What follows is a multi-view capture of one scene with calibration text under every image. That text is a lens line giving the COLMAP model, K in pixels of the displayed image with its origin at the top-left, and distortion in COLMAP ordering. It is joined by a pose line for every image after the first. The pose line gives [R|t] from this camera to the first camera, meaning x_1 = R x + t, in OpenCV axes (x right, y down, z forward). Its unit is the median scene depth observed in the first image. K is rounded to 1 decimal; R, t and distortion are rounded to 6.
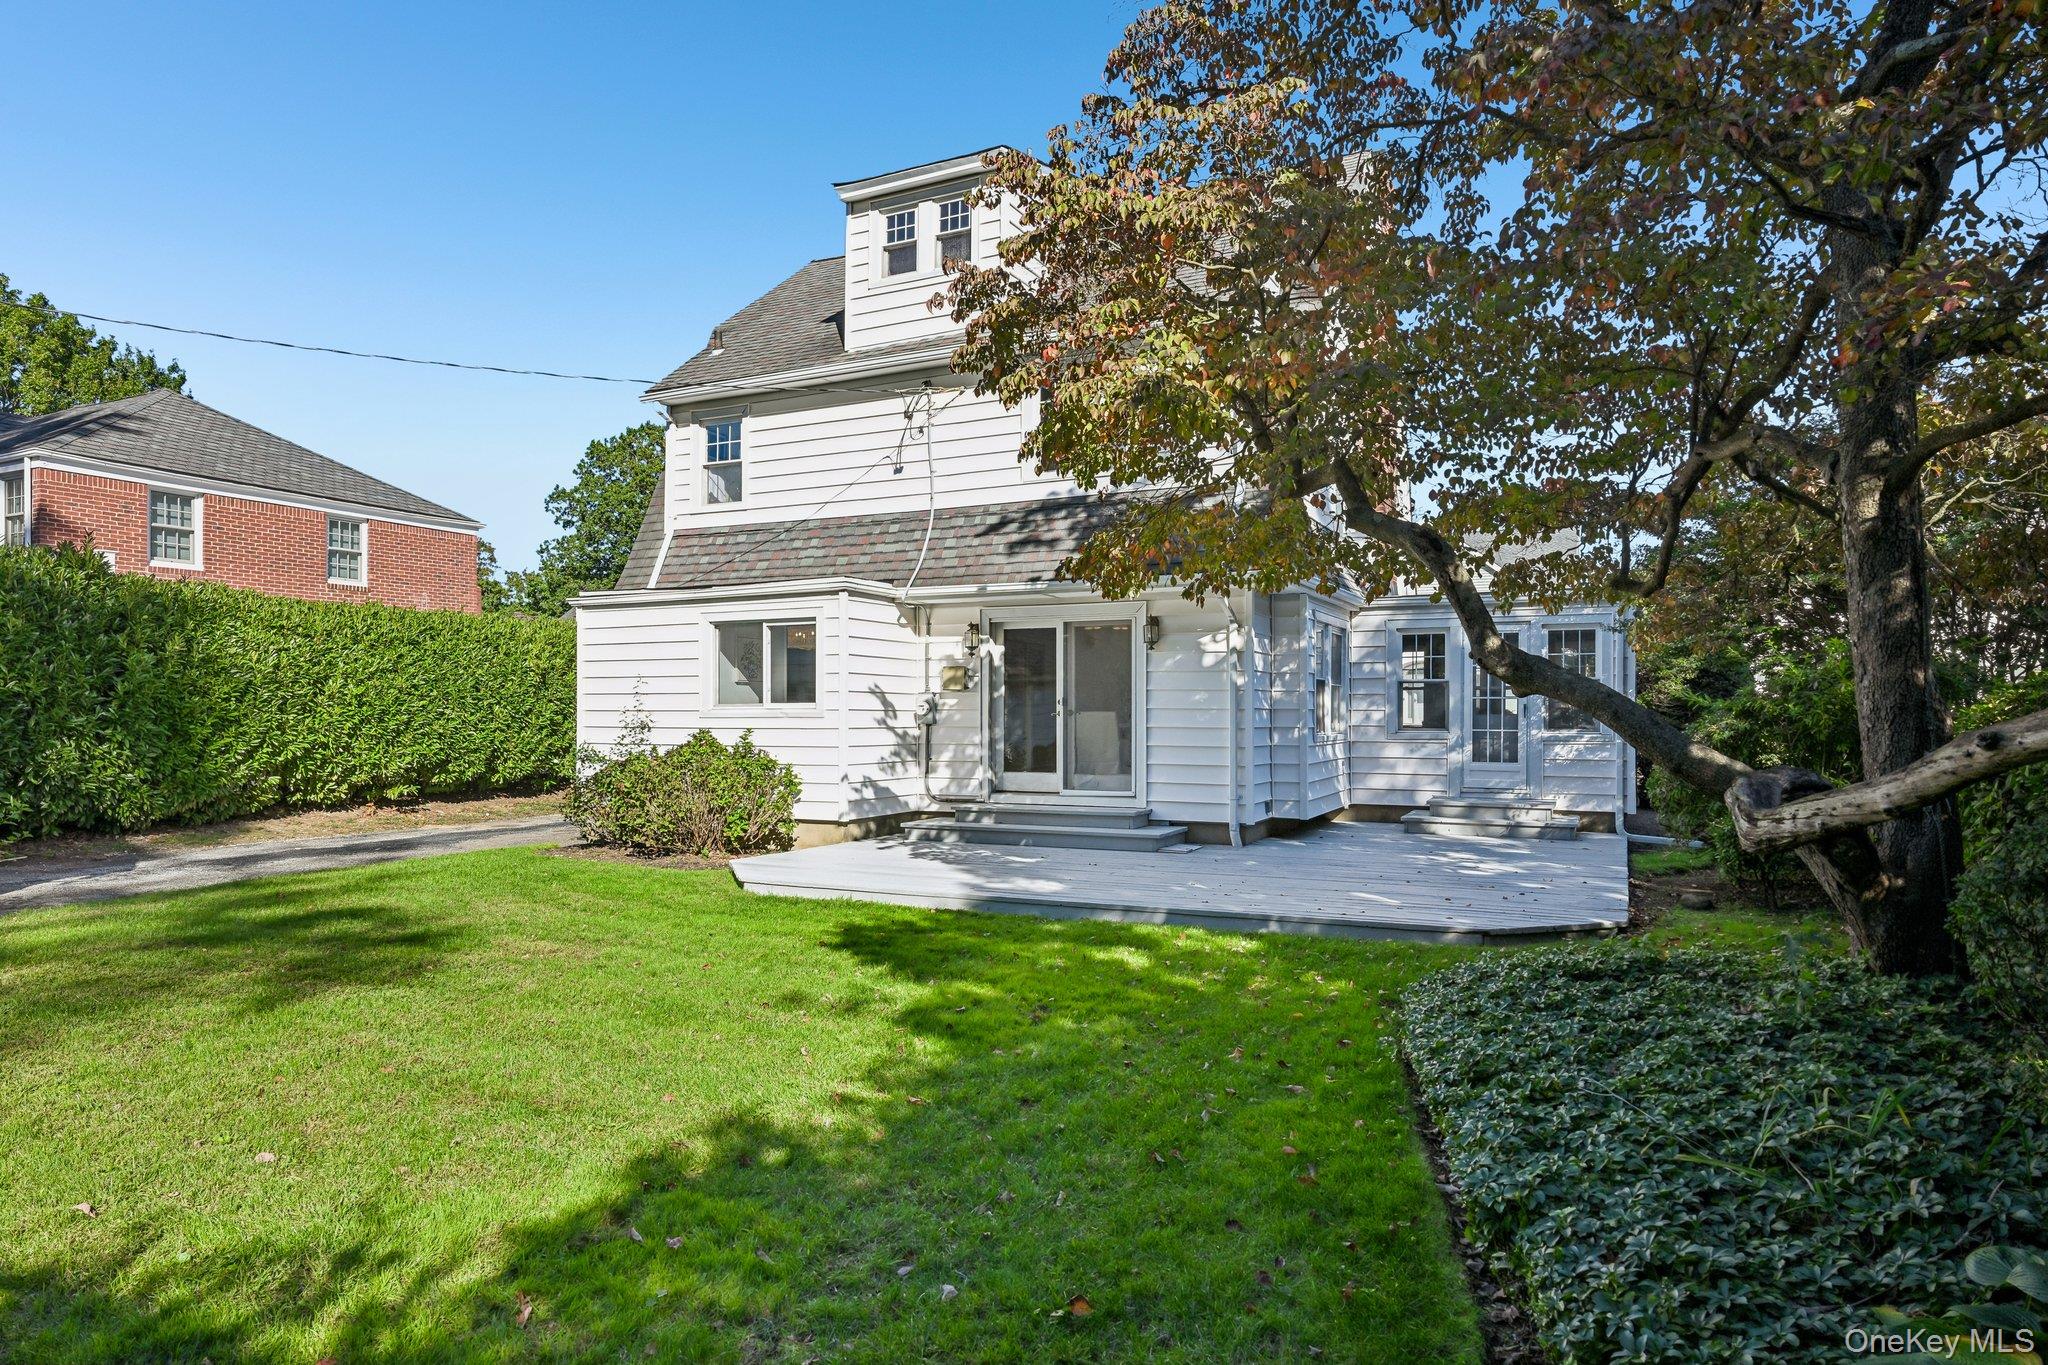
lens RADIAL K [[1258.7, 0, 1022.3], [0, 1258.7, 695.4], [0, 0, 1]] dist [0.005114, -0.001038]
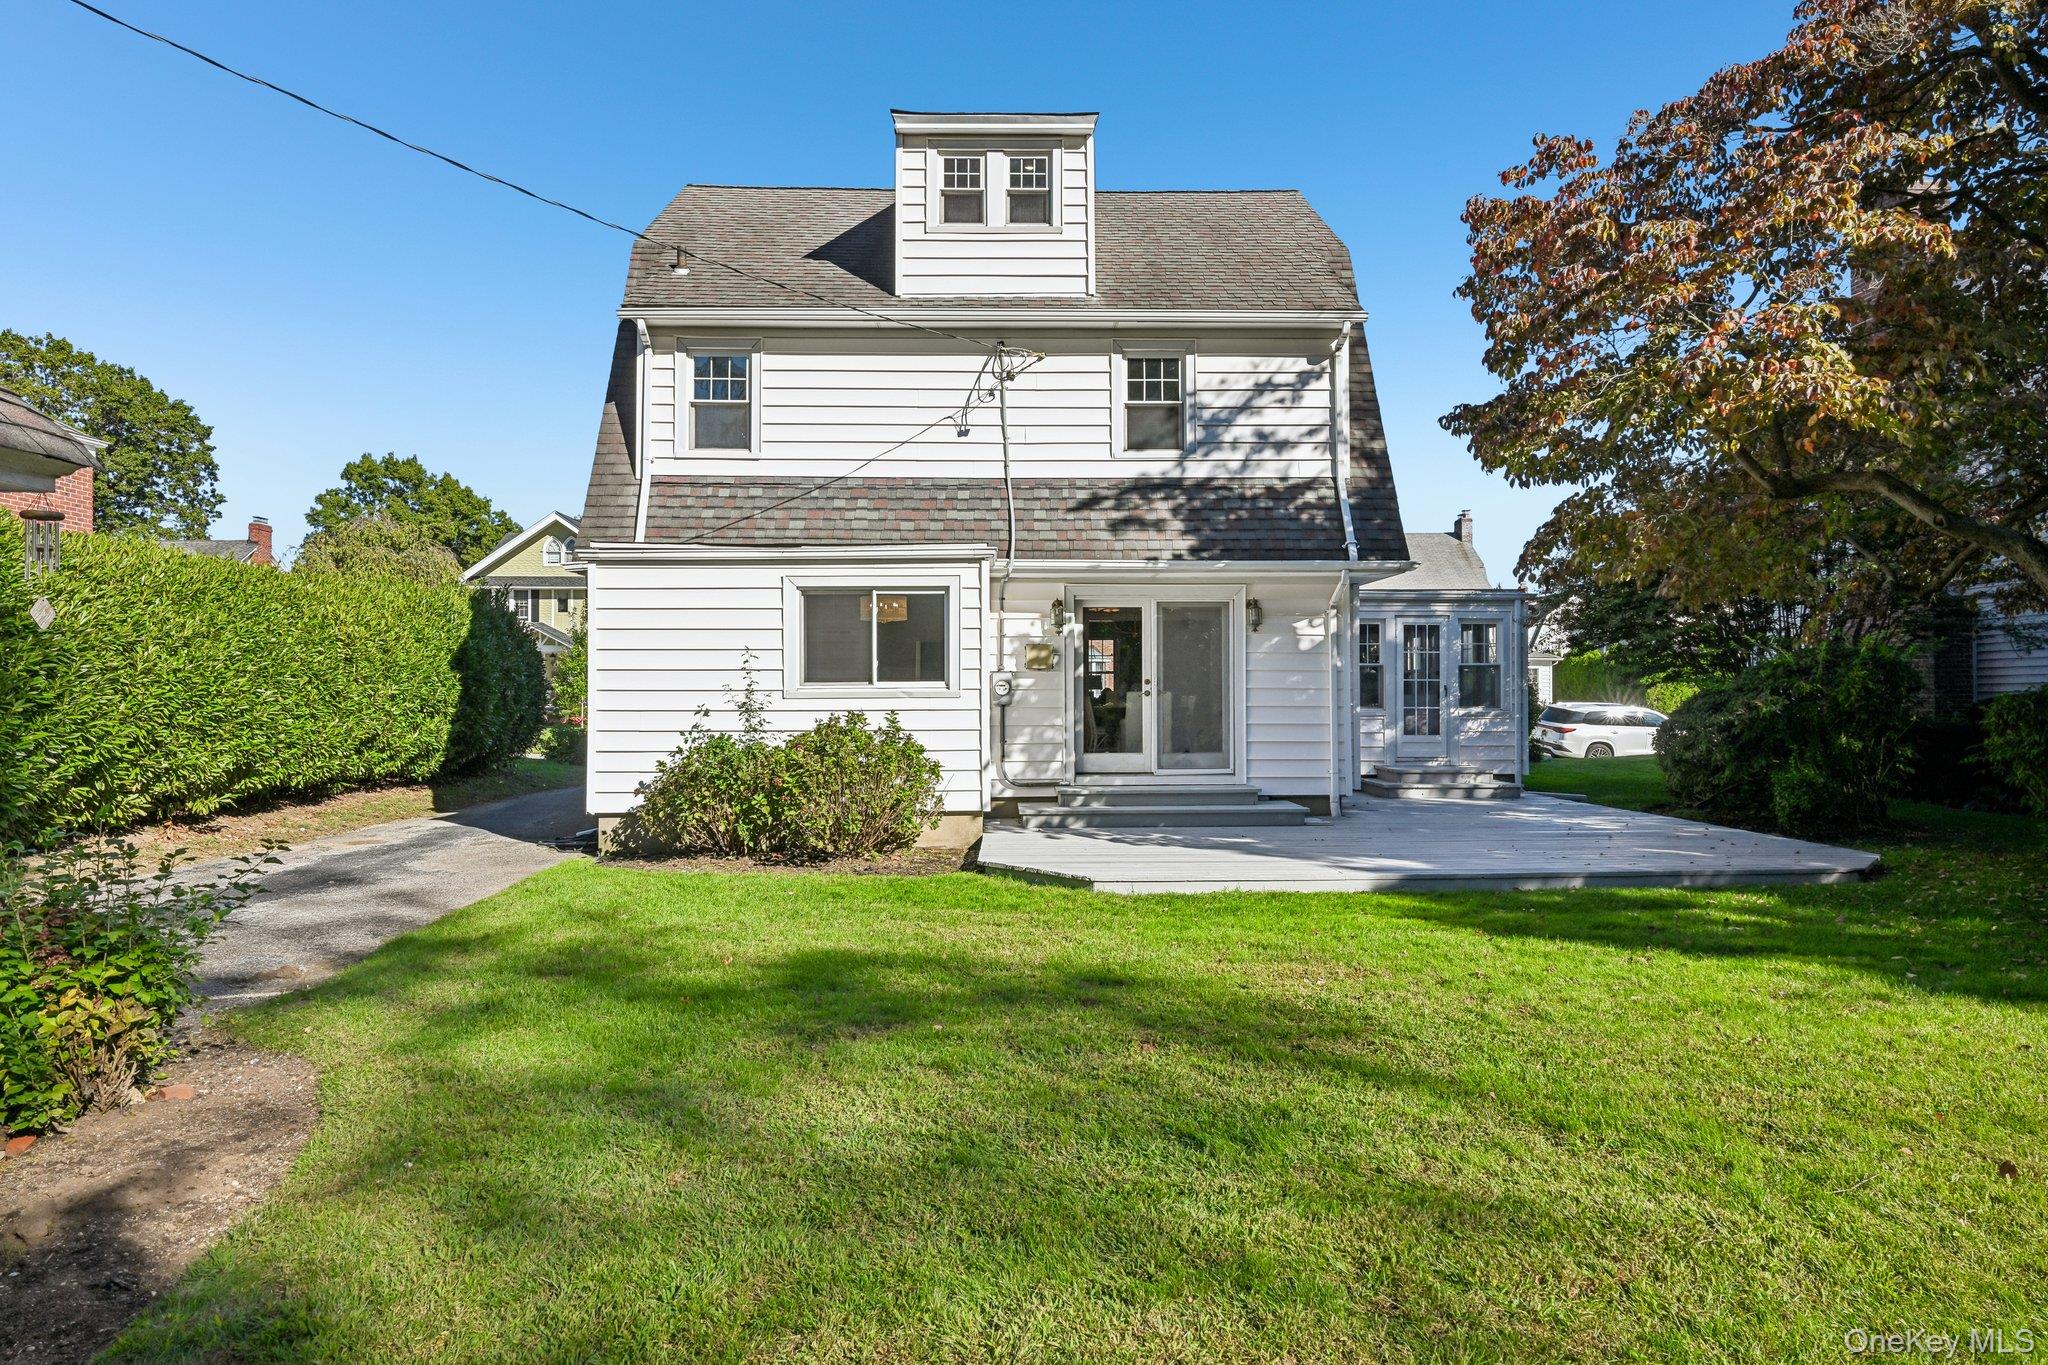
lens RADIAL K [[1173.3, 0, 1023.9], [0, 1173.3, 684.2], [0, 0, 1]] dist [-0.005957, 0.000396]
pose [[0.875566, 0.004195, 0.483080, -0.493147], [-0.004563, 0.999990, -0.000414, 0.007278], [-0.483076, -0.001842, 0.875576, 0.225755]]
